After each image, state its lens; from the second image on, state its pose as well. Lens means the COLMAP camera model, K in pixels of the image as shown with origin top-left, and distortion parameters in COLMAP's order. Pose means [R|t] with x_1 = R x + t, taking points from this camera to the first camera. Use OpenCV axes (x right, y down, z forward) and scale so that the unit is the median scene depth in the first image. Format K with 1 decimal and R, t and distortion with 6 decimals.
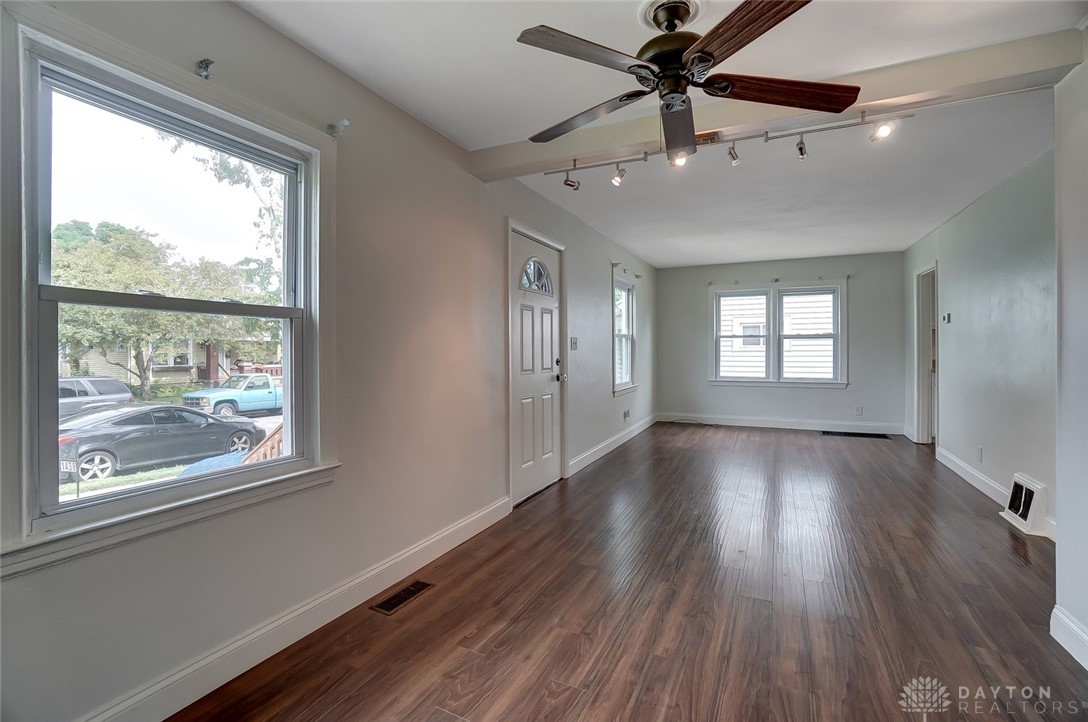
lens RADIAL K [[483.2, 0, 539.1], [0, 483.2, 364.4], [0, 0, 1]] dist [-0.064511, 0.023105]
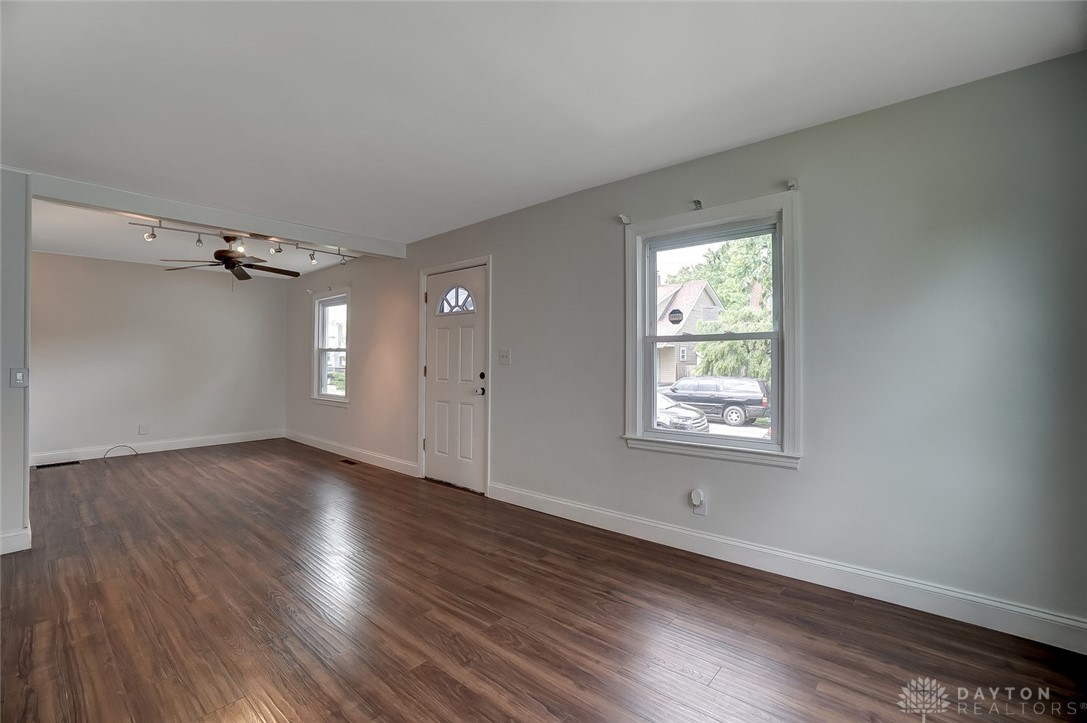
lens RADIAL K [[482.8, 0, 538.6], [0, 482.8, 364.9], [0, 0, 1]] dist [-0.064511, 0.023105]
pose [[-0.266164, 0.005211, -0.963914, 1.281603], [-0.032047, 0.999385, 0.014251, -0.060253], [0.963395, 0.034684, -0.265833, 1.808283]]
